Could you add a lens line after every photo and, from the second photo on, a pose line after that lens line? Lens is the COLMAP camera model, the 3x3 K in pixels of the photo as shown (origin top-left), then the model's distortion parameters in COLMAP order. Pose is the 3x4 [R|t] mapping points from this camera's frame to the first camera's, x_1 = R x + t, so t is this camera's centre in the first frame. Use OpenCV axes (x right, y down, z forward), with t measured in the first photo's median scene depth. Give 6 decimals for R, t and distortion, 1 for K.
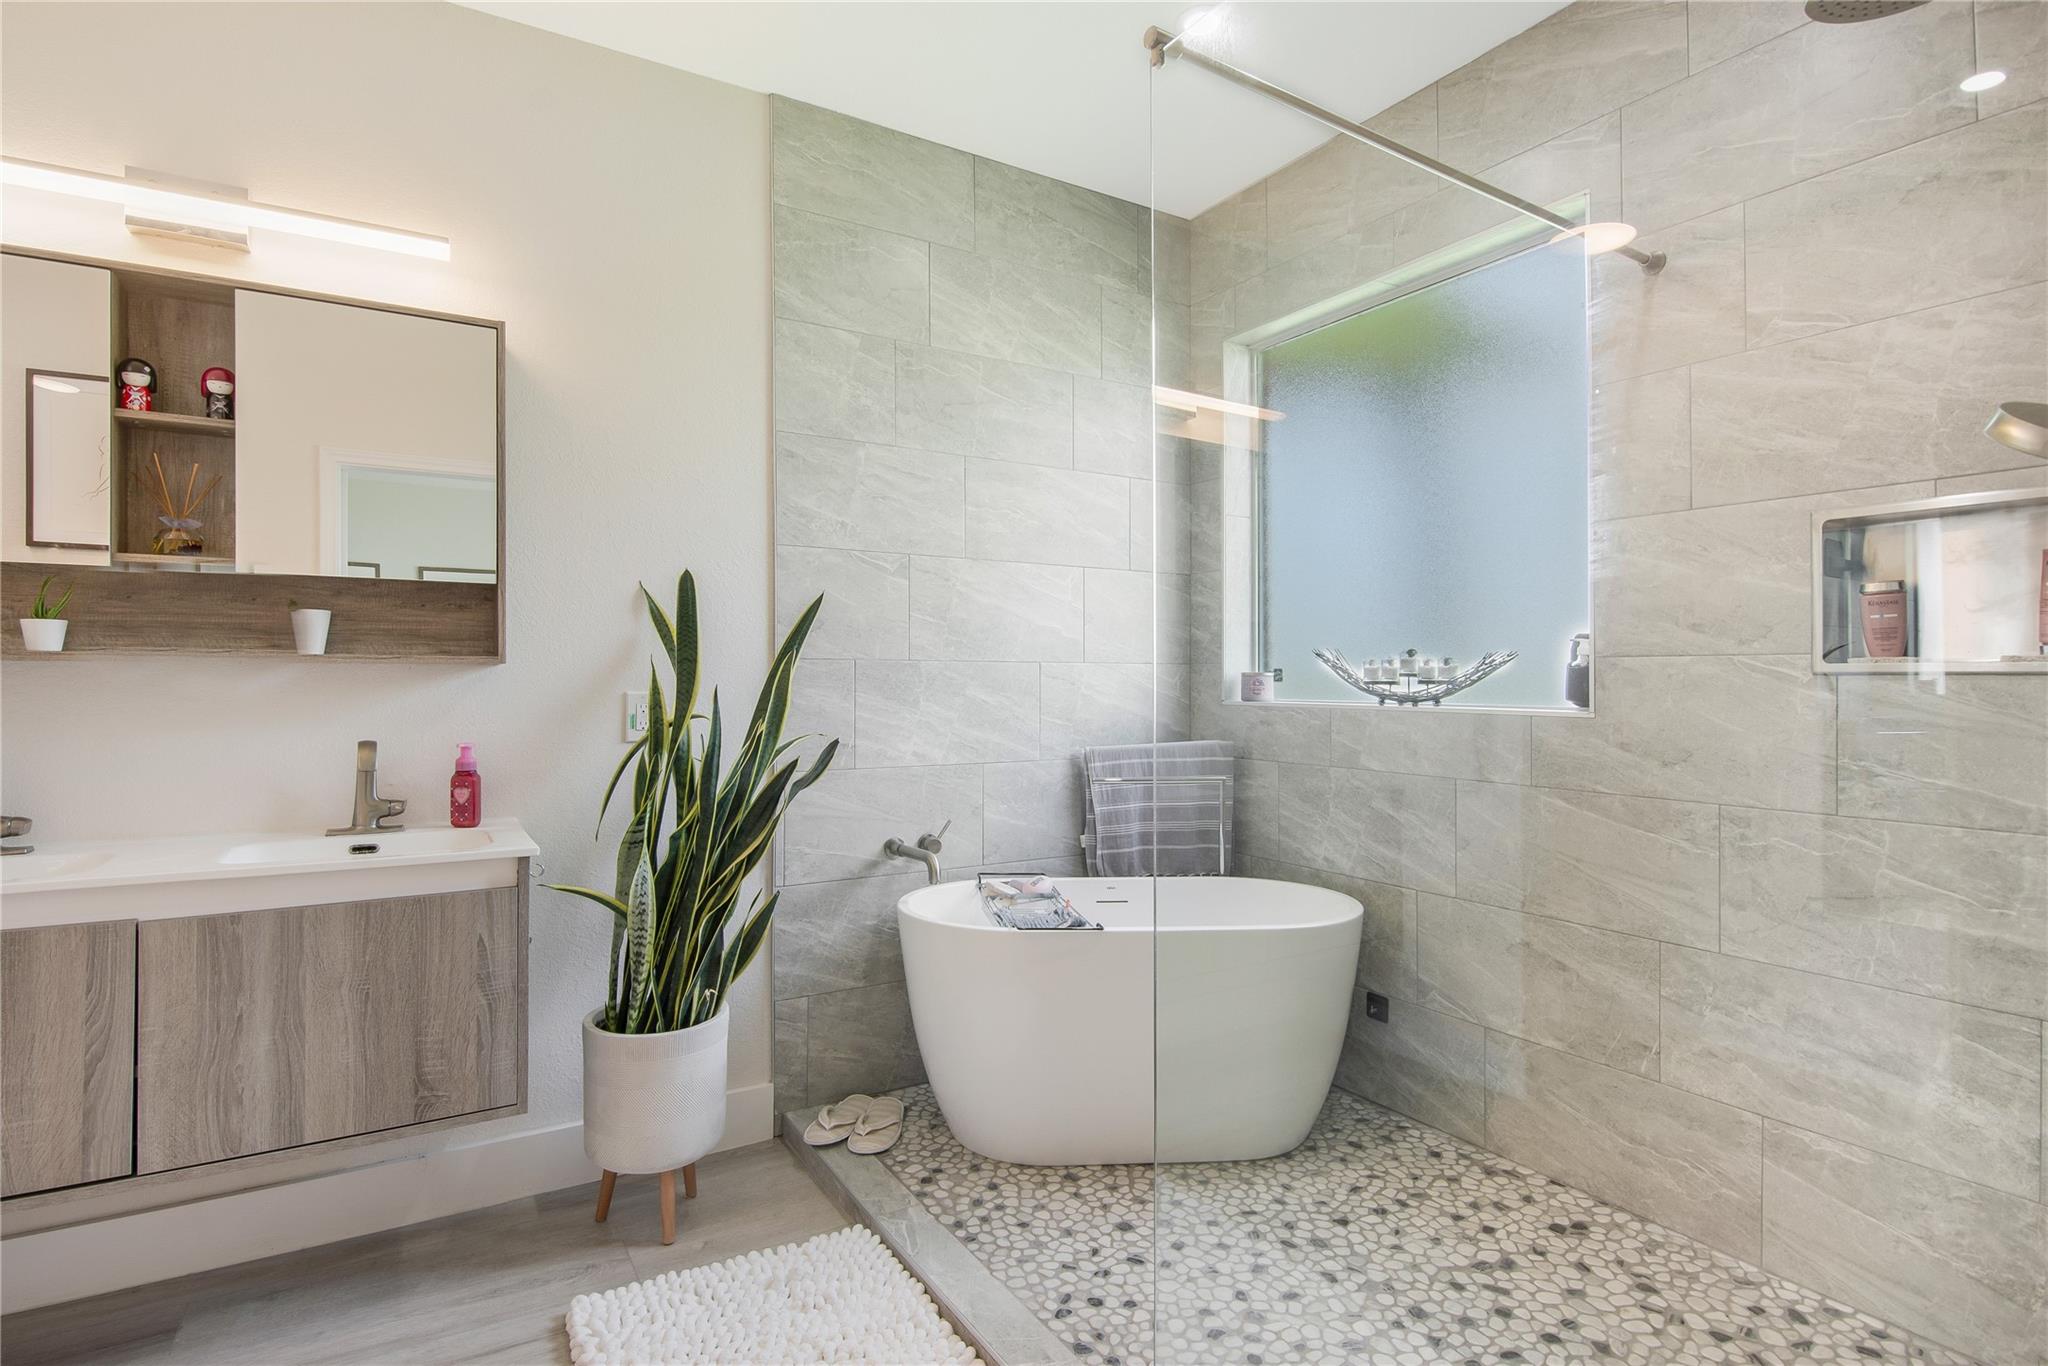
lens RADIAL K [[1011.6, 0, 980.6], [0, 1011.6, 691.2], [0, 0, 1]] dist [-0.004871, -0.011489]
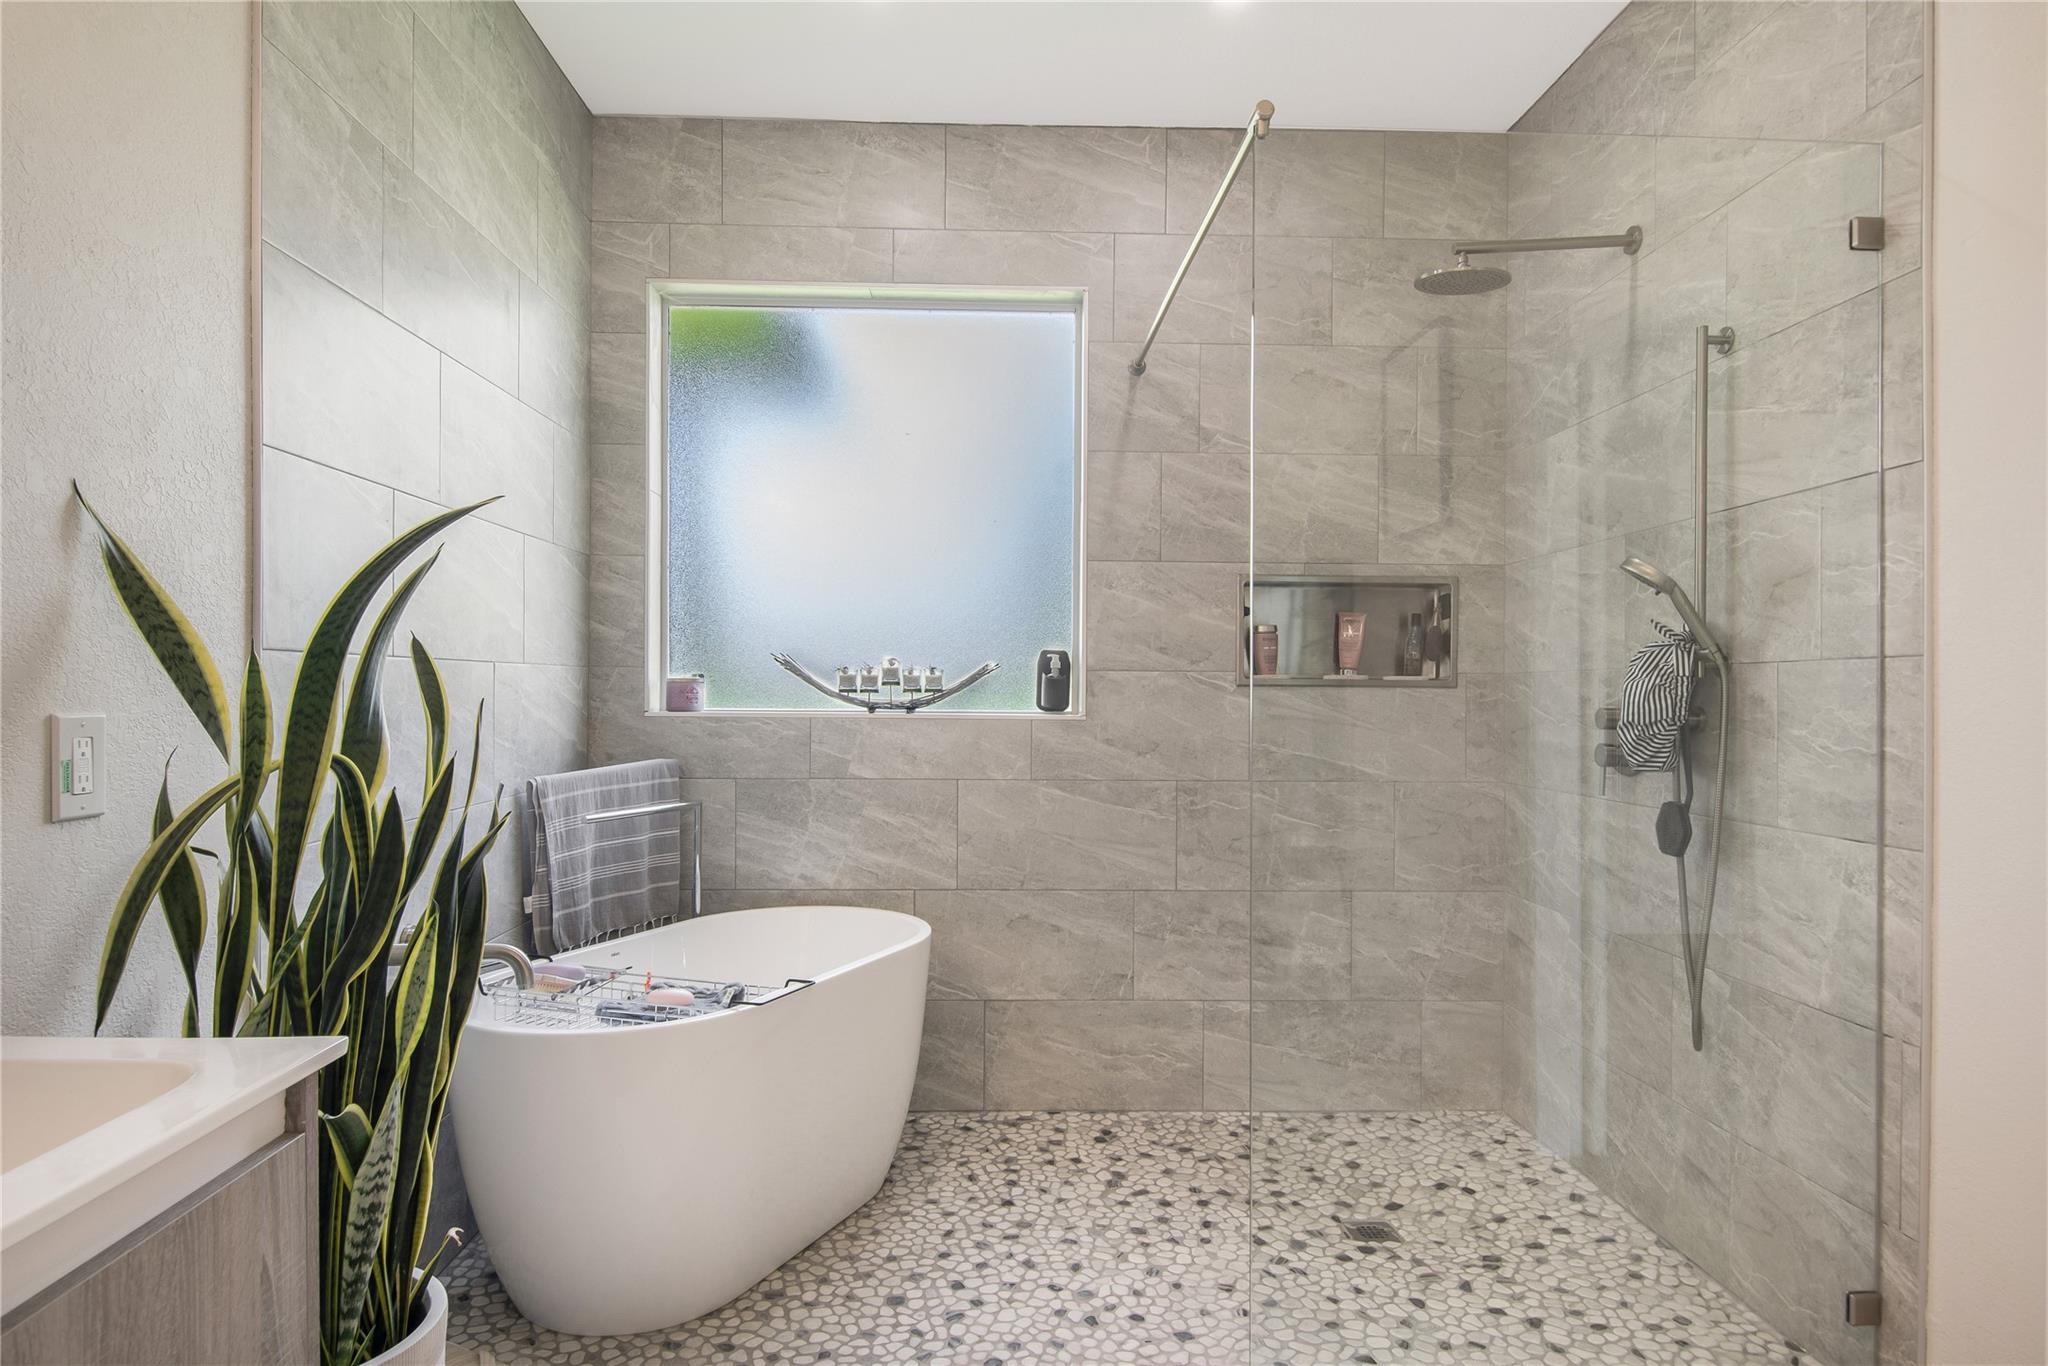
lens RADIAL K [[1174.2, 0, 1005.1], [0, 1174.2, 697.4], [0, 0, 1]] dist [0.002683, -0.000437]
pose [[0.479183, -0.006088, 0.877694, -0.726560], [0.005189, 0.999978, 0.004103, -0.007451], [-0.877699, 0.002588, 0.479205, 0.417402]]
